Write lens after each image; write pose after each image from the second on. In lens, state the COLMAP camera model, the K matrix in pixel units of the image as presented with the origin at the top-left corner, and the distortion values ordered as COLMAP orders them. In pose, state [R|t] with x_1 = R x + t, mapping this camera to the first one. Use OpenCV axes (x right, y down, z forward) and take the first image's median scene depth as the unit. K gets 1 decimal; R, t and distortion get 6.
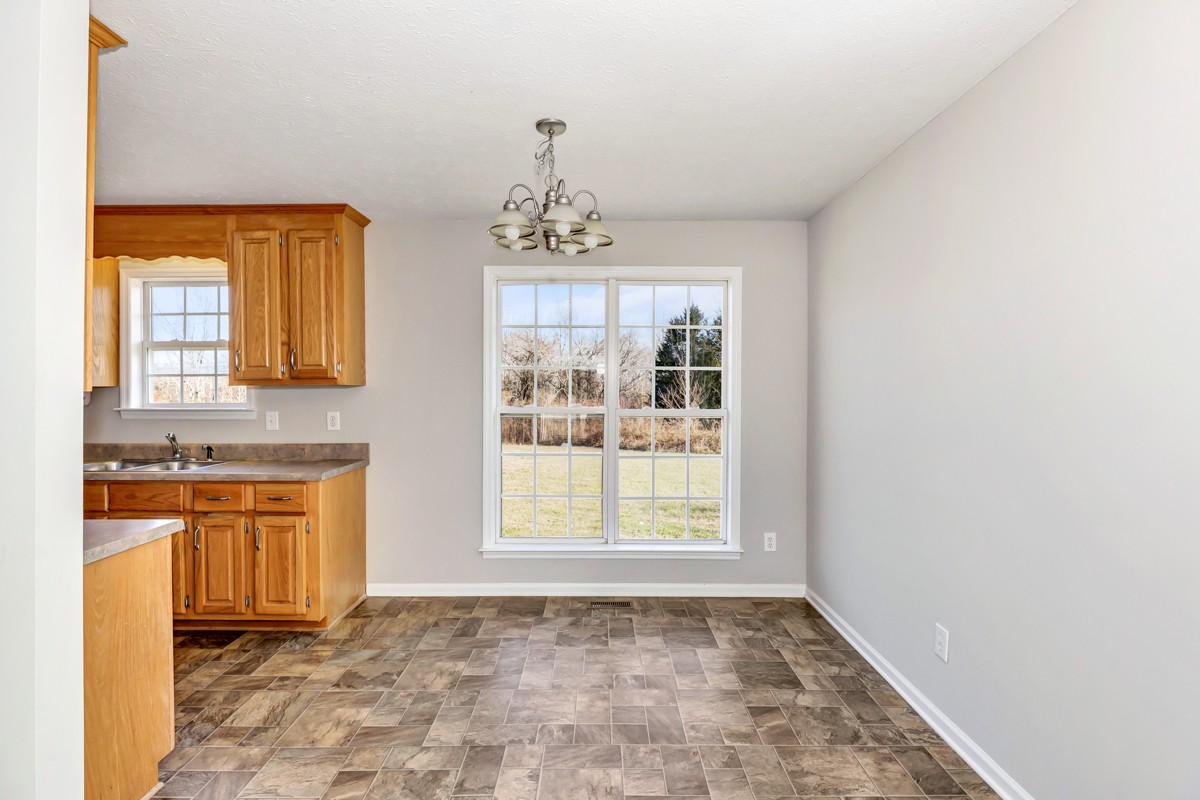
lens RADIAL K [[564.8, 0, 582.4], [0, 564.8, 398.3], [0, 0, 1]] dist [0.003687, -0.000724]
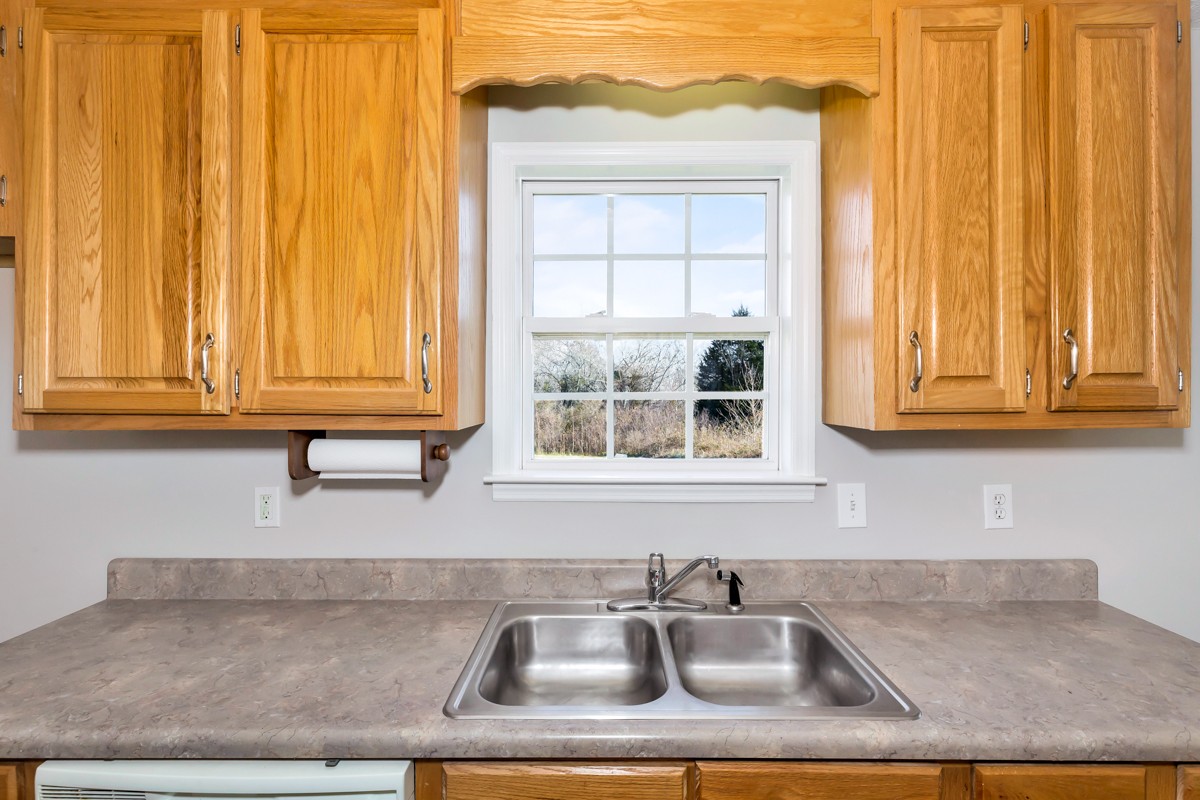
lens RADIAL K [[564.8, 0, 600.9], [0, 564.8, 413.6], [0, 0, 1]] dist [0.003687, -0.000724]
pose [[0.999892, 0.002012, 0.014572, -1.040527], [-0.002276, 0.999832, 0.018173, -0.050836], [-0.014533, -0.018204, 0.999729, 0.811811]]
